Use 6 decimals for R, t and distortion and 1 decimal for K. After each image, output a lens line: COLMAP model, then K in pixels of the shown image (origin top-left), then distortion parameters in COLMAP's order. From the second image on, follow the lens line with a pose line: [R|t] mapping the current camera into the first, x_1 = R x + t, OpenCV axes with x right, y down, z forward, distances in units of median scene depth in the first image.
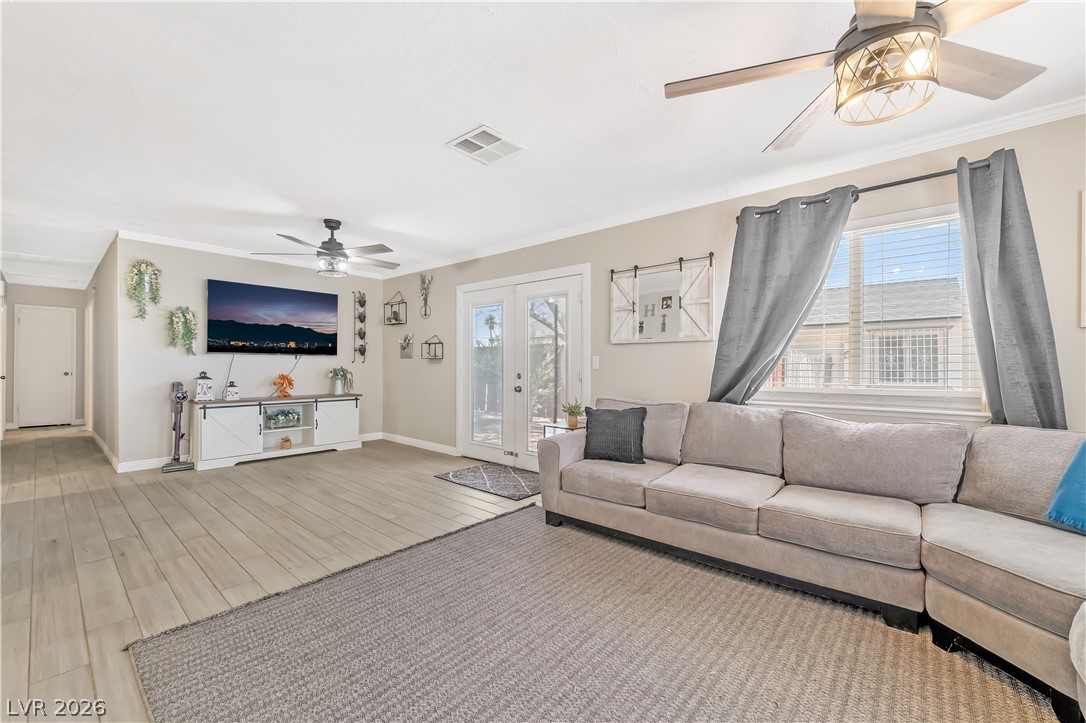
lens RADIAL K [[440.8, 0, 540.4], [0, 440.8, 365.1], [0, 0, 1]] dist [-0.000646, -0.000214]
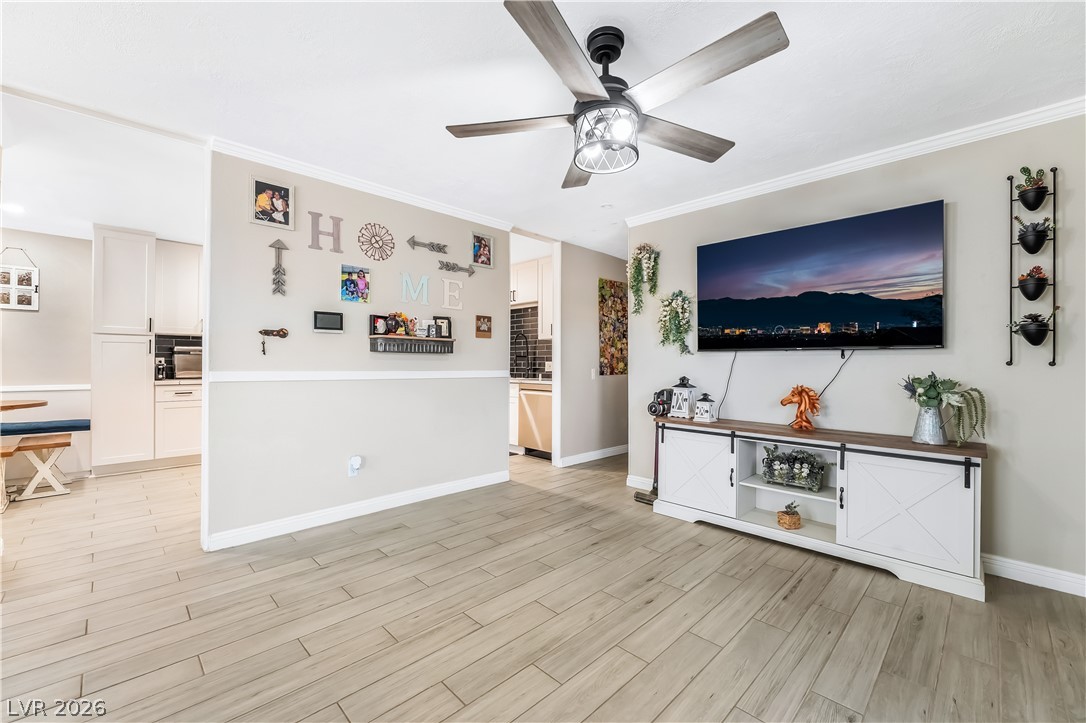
lens RADIAL K [[444.4, 0, 540.7], [0, 444.4, 358.8], [0, 0, 1]] dist [0.001868, 0.000214]
pose [[-0.074527, -0.016337, -0.997085, -0.025301], [-0.010415, 0.999824, -0.015603, -0.000892], [0.997165, 0.009222, -0.074684, 0.912601]]
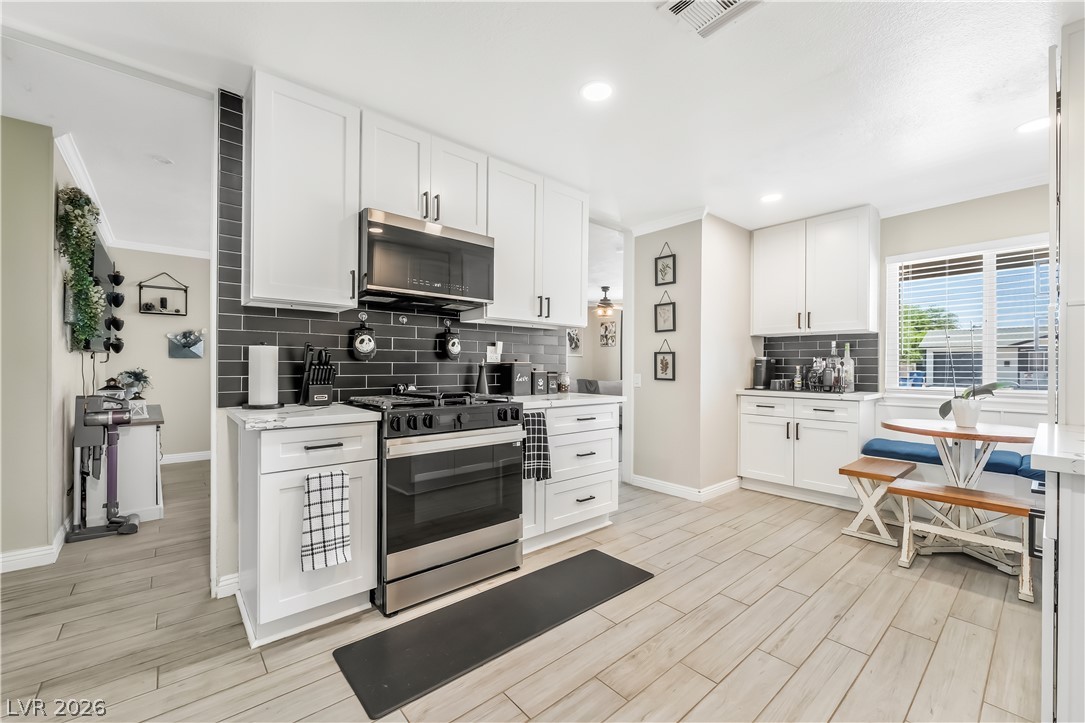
lens RADIAL K [[435.2, 0, 541.1], [0, 435.2, 366.0], [0, 0, 1]] dist [0.000851, -0.000054]
pose [[0.140686, -0.006379, 0.990034, -1.452020], [-0.001533, 0.999977, 0.006661, -0.008550], [-0.990053, -0.002455, 0.140673, 0.324273]]
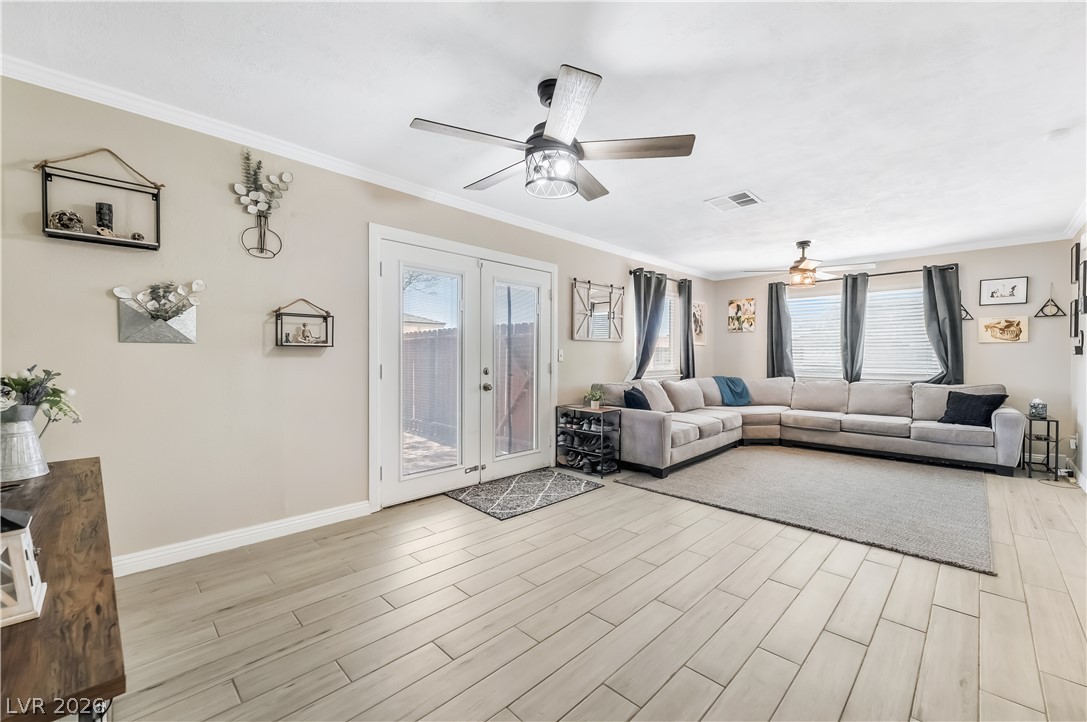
lens RADIAL K [[437.2, 0, 543.5], [0, 437.2, 361.0], [0, 0, 1]] dist [-0.000075, -0.000052]
pose [[0.064541, -0.015787, 0.997790, -0.941153], [-0.002246, 0.999870, 0.015965, -0.008449], [-0.997913, -0.003271, 0.064497, 0.916715]]
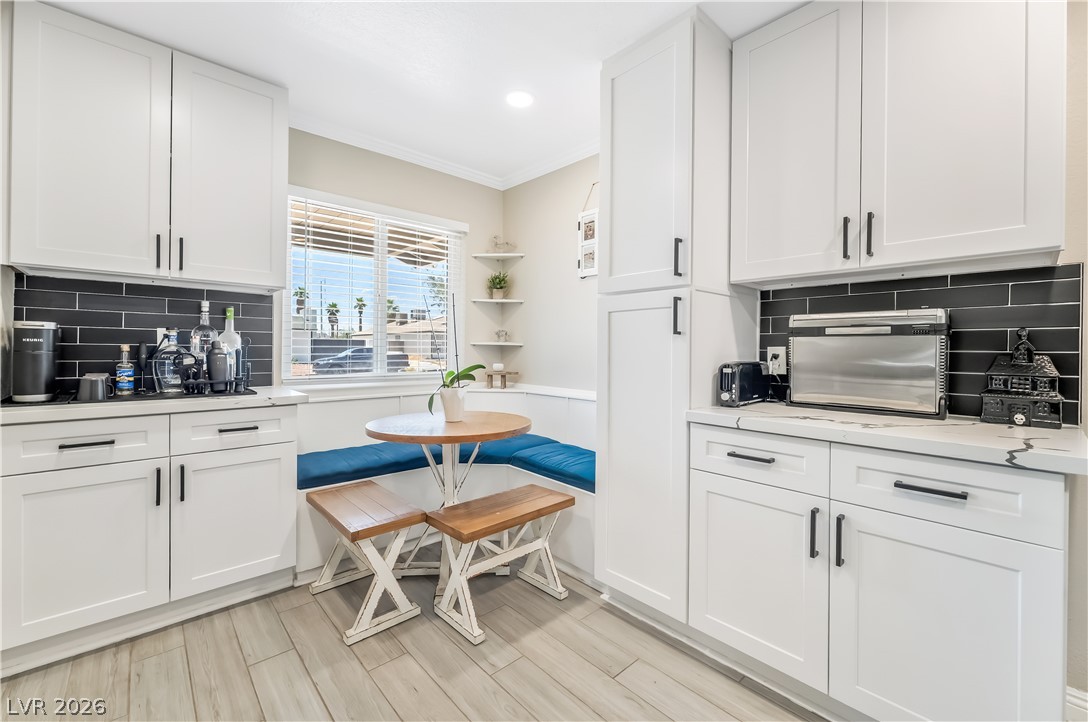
lens RADIAL K [[446.1, 0, 544.8], [0, 446.1, 350.1], [0, 0, 1]] dist [-0.000773, -0.000055]
pose [[-0.994006, -0.015949, 0.108151, -0.919197], [-0.015417, 0.999865, 0.005754, -0.006912], [-0.108229, 0.004052, -0.994118, 0.322650]]
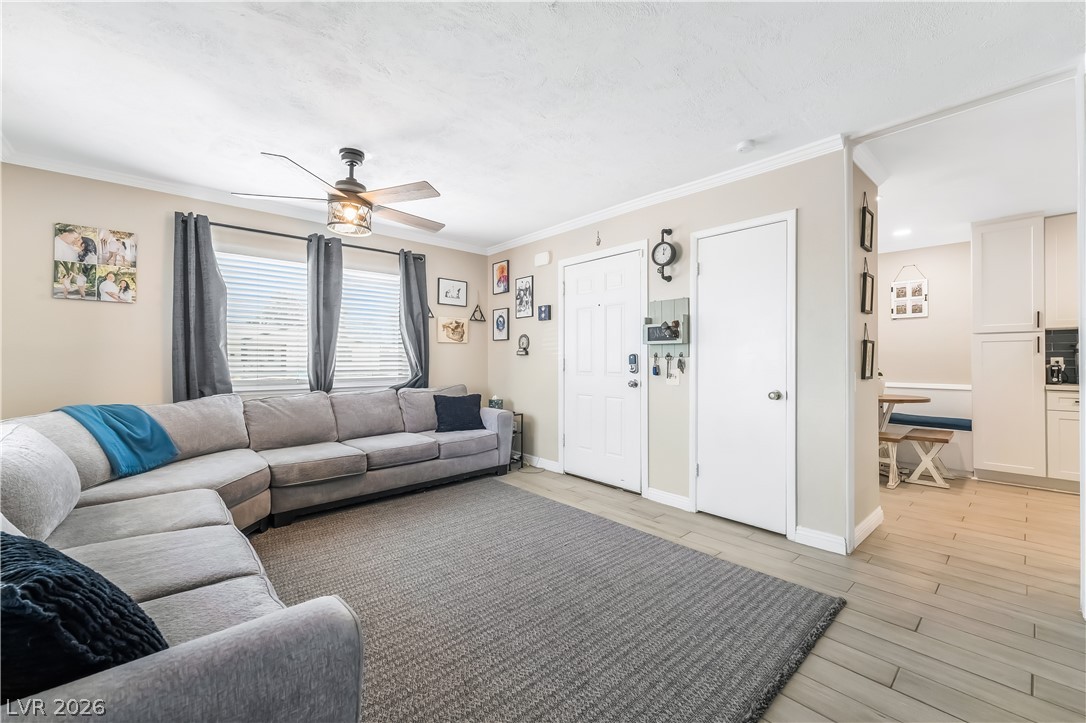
lens RADIAL K [[436.0, 0, 543.1], [0, 436.0, 356.5], [0, 0, 1]] dist [-0.001398, 0.000000]
pose [[-0.992477, -0.006261, 0.122275, -0.112258], [-0.006717, 0.999972, -0.003320, -0.002591], [-0.122251, -0.004116, -0.992491, 0.914355]]
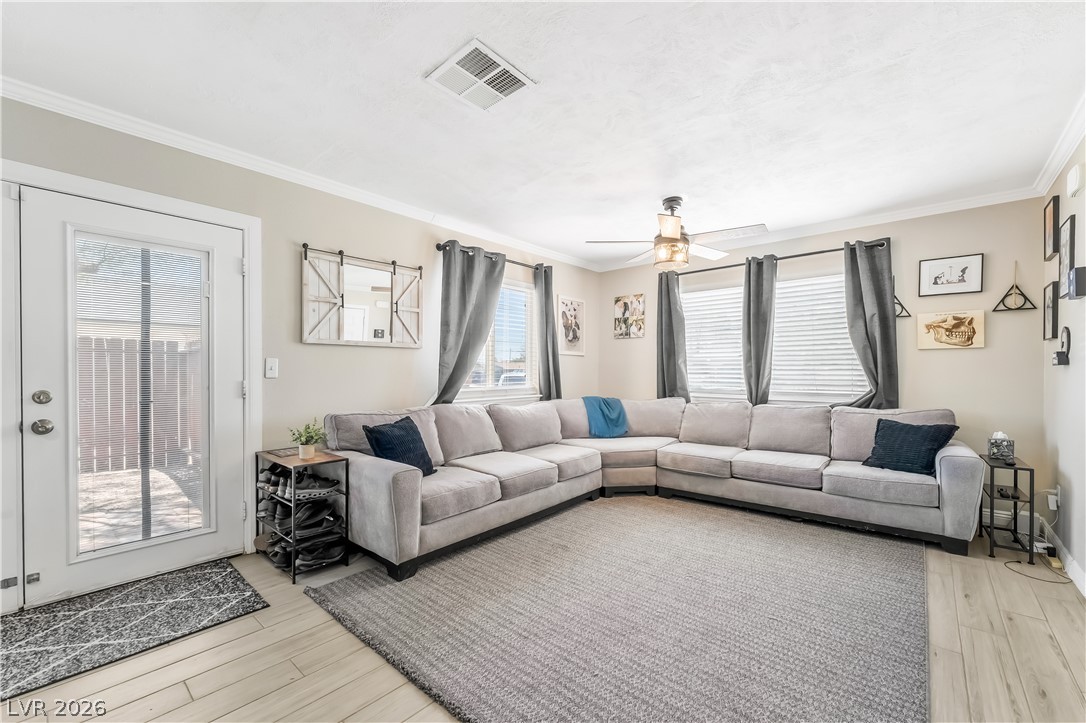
lens RADIAL K [[441.6, 0, 541.9], [0, 441.6, 373.6], [0, 0, 1]] dist [0.000192, -0.000268]
pose [[-0.001018, -0.009926, 0.999950, -0.535532], [-0.000410, 0.999951, 0.009925, -0.003558], [-0.999999, -0.000399, -0.001022, 0.544956]]
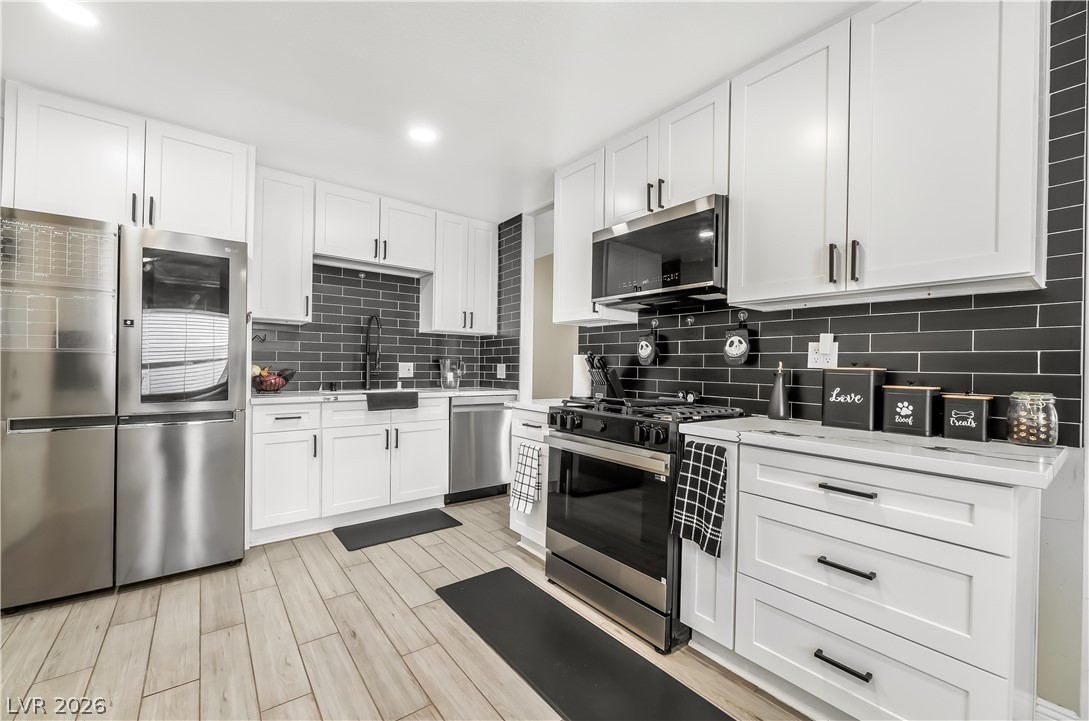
lens RADIAL K [[442.0, 0, 541.9], [0, 442.0, 364.1], [0, 0, 1]] dist [-0.000646, -0.000214]
pose [[0.981284, 0.010741, -0.192268, -0.940275], [-0.012800, 0.999873, -0.009469, -0.005860], [0.192142, 0.011753, 0.981297, 0.008873]]
